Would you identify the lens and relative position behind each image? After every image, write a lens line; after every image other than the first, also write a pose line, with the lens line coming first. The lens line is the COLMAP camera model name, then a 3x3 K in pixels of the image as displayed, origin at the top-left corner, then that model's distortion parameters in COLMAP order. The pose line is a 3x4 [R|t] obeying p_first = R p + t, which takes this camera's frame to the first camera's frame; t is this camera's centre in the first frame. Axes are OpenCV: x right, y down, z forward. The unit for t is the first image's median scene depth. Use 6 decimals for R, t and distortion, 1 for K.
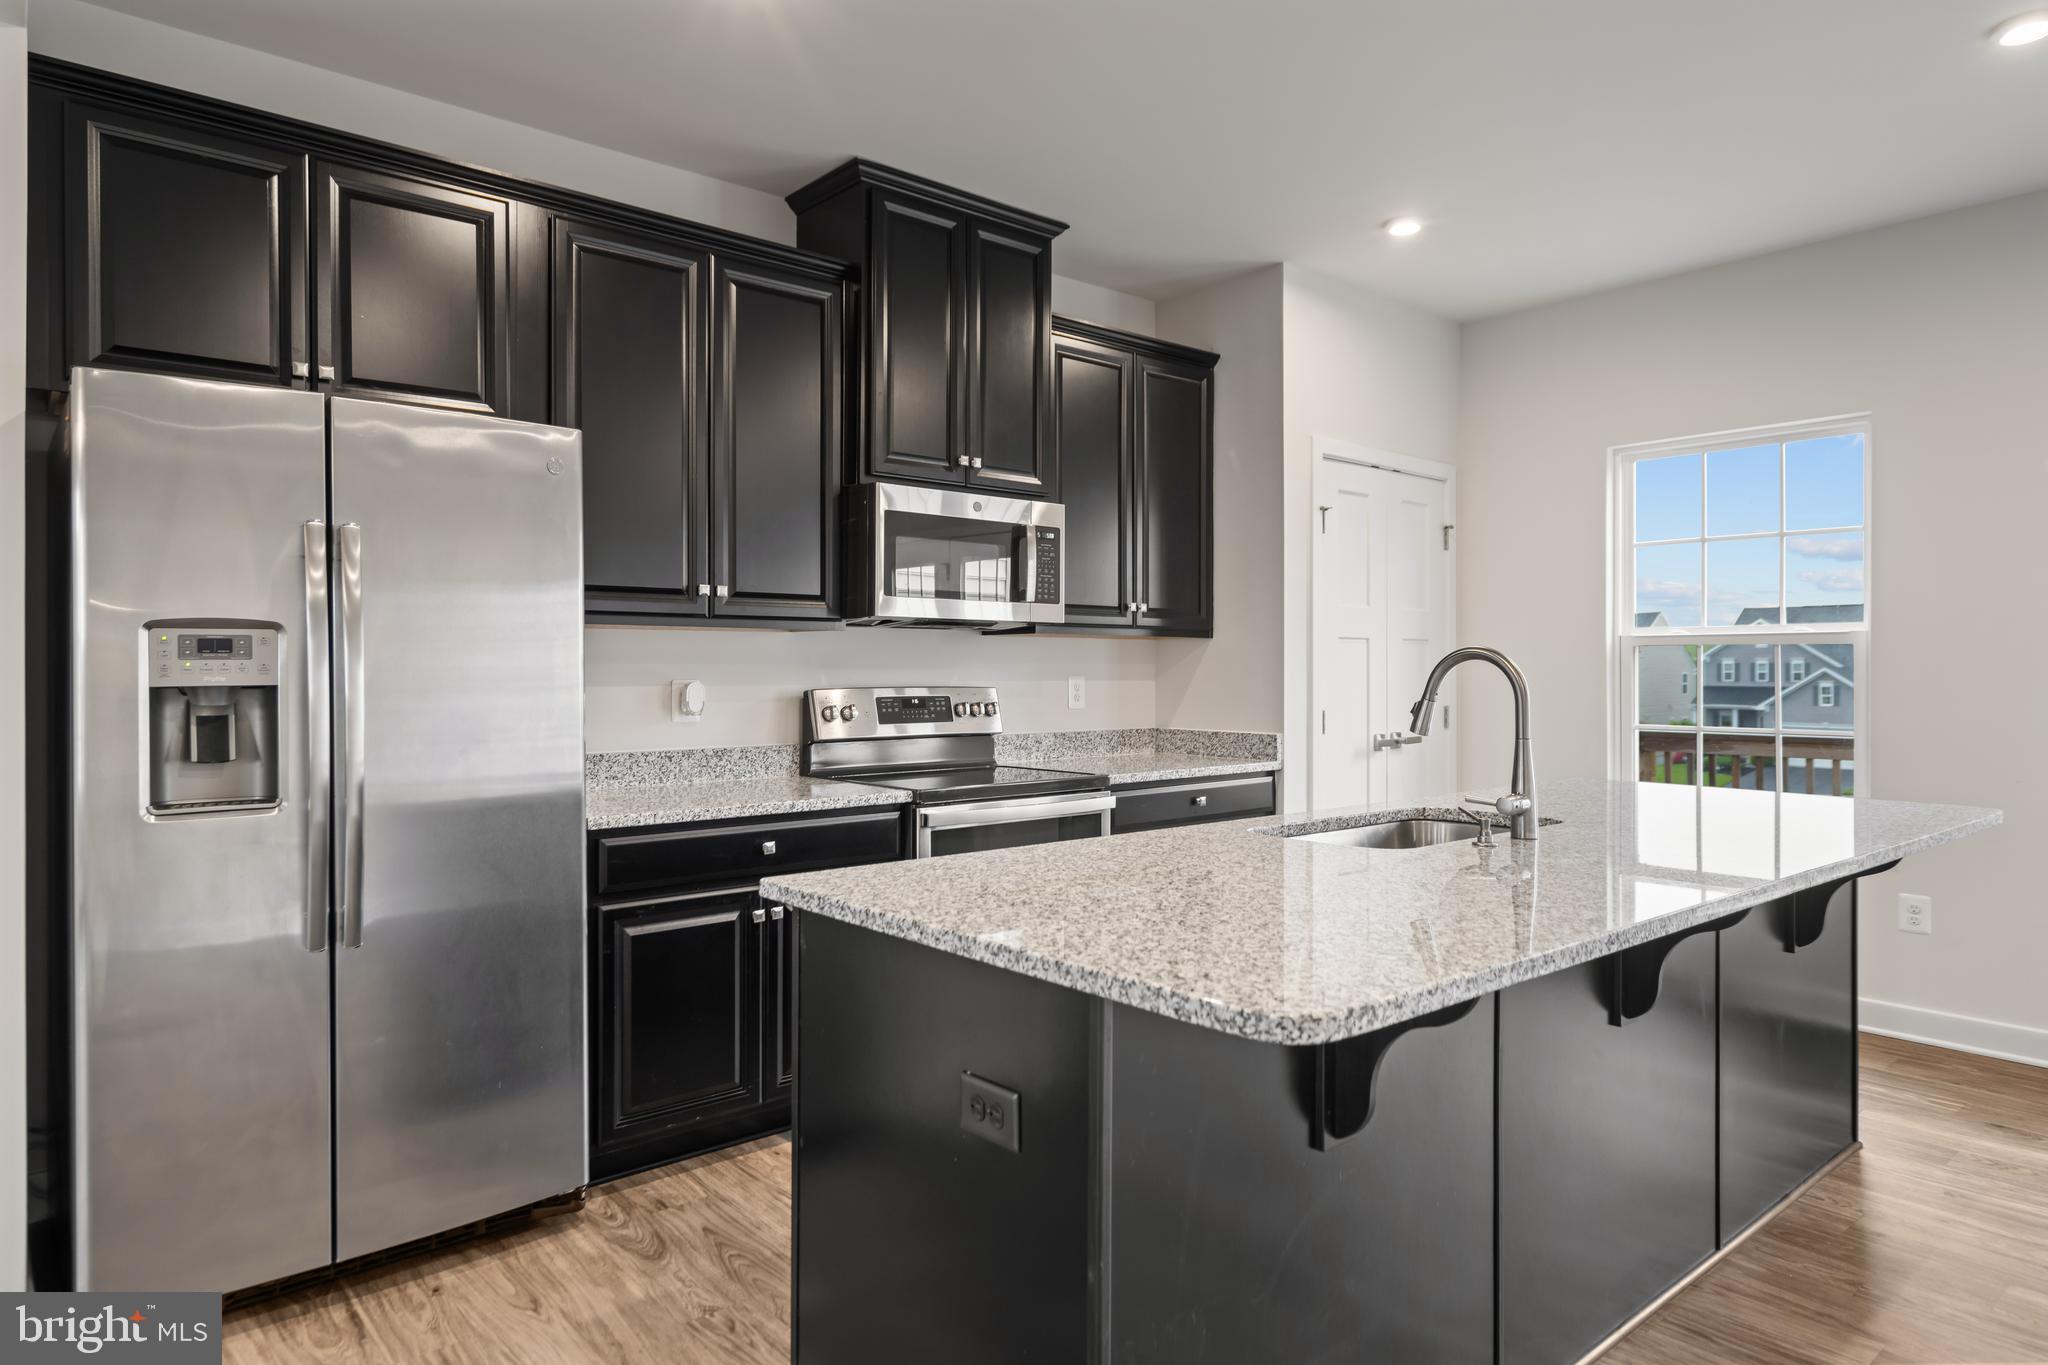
lens RADIAL K [[1233.1, 0, 996.0], [0, 1233.1, 669.4], [0, 0, 1]] dist [0.002592, 0.002059]
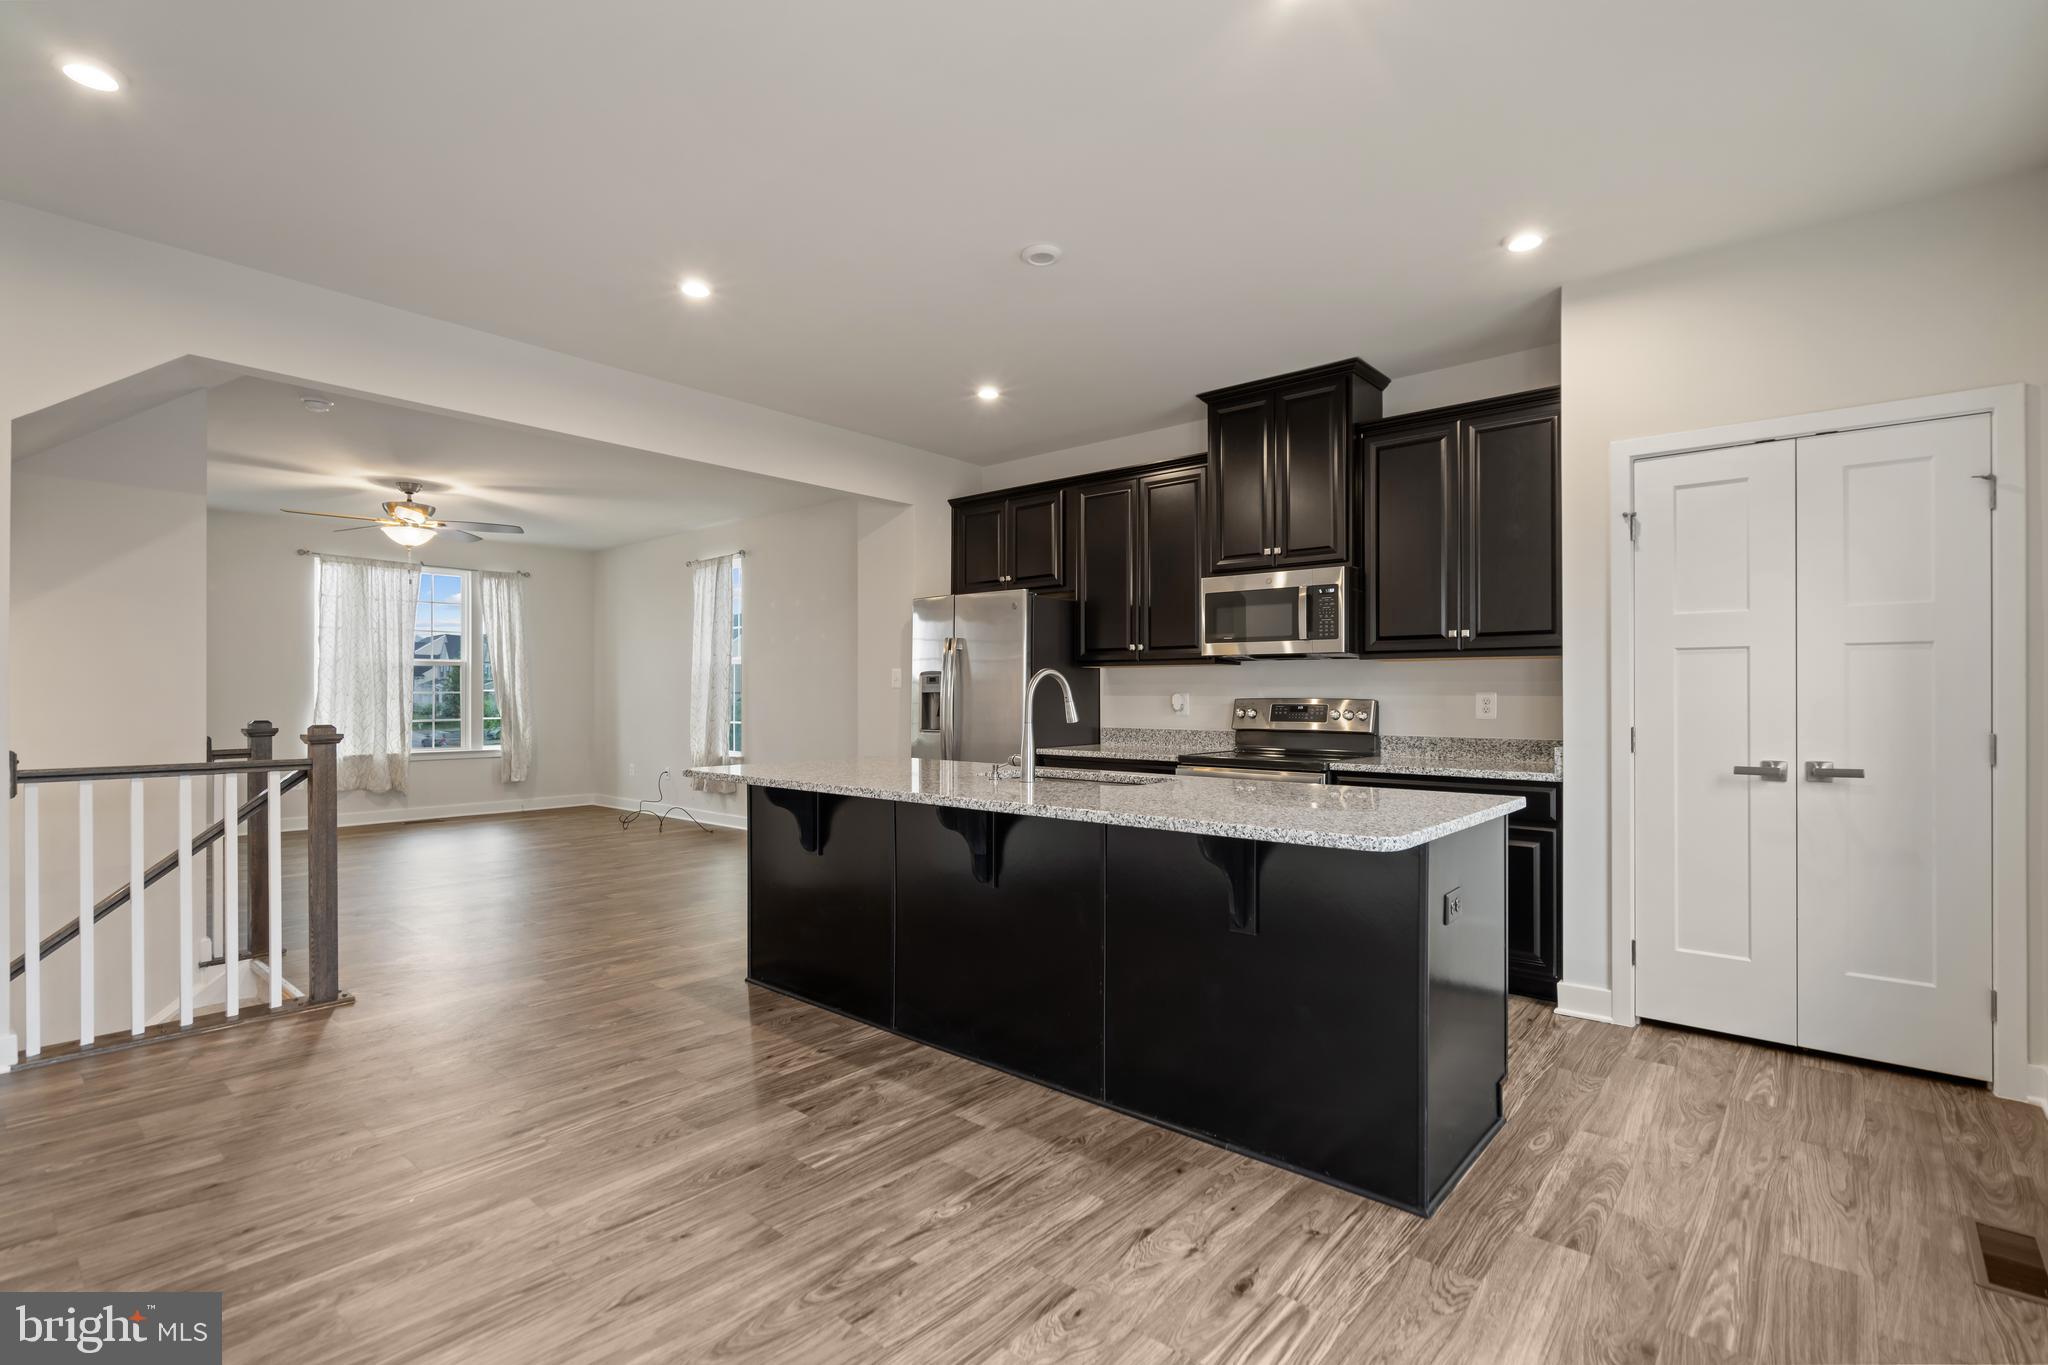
lens RADIAL K [[937.0, 0, 1013.8], [0, 937.0, 694.6], [0, 0, 1]] dist [-0.001052, -0.000143]
pose [[0.149861, -0.001144, -0.988706, 1.096361], [-0.003101, 0.999994, -0.001627, 0.013562], [0.988702, 0.003310, 0.149857, 0.508914]]
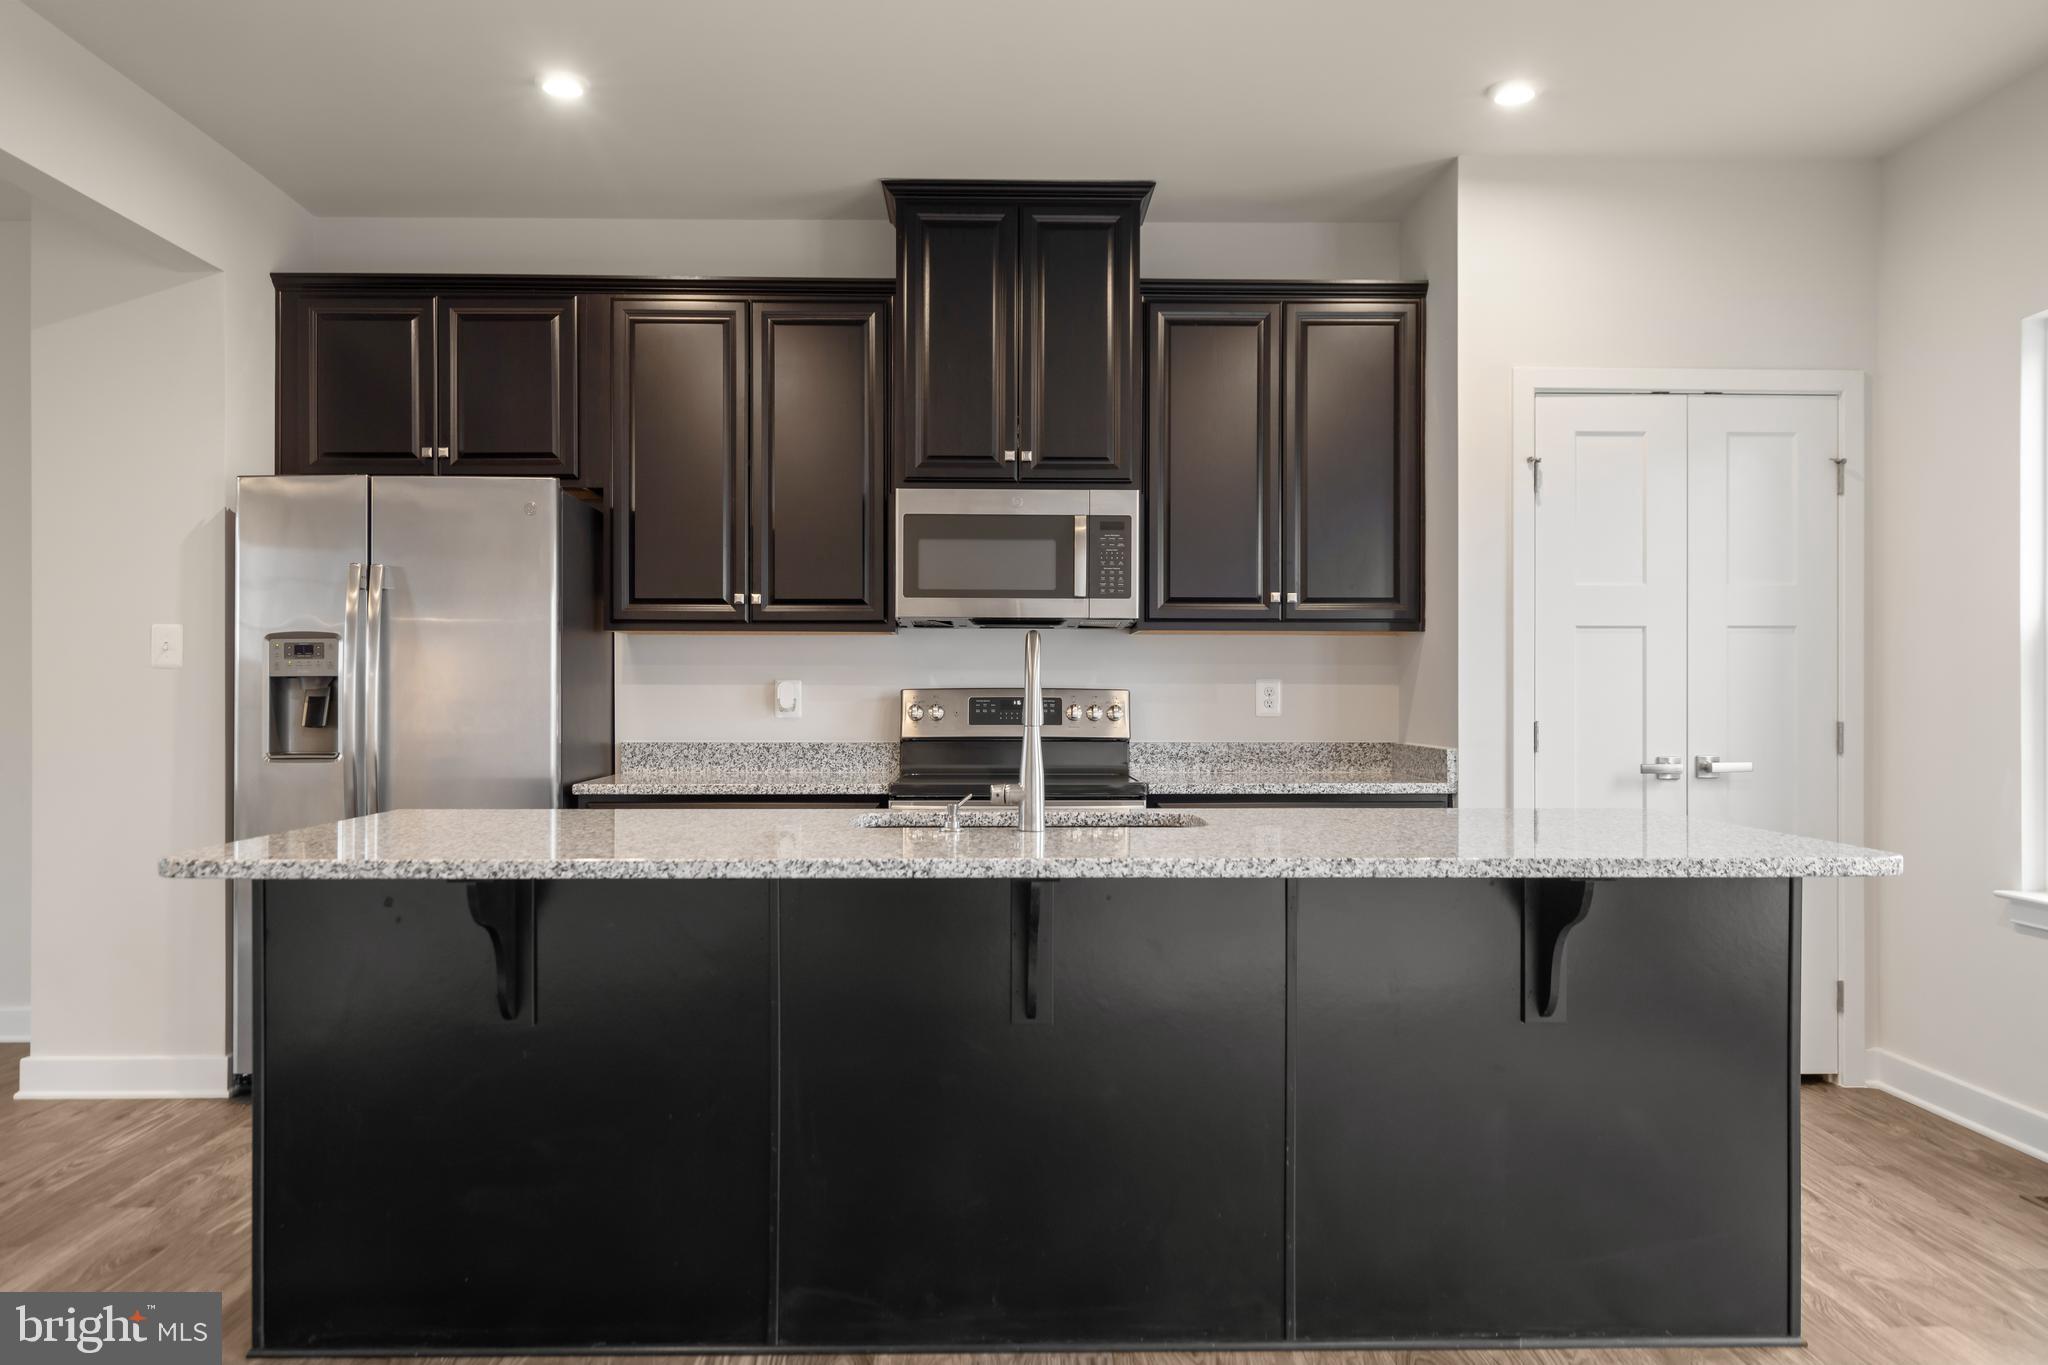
lens RADIAL K [[1537.8, 0, 1008.1], [0, 1537.8, 701.7], [0, 0, 1]] dist [0.012075, 0.000541]
pose [[0.772148, 0.002828, -0.635436, 0.754960], [-0.001826, 0.999996, 0.002232, 0.023749], [0.635440, -0.000563, 0.772150, 0.053809]]
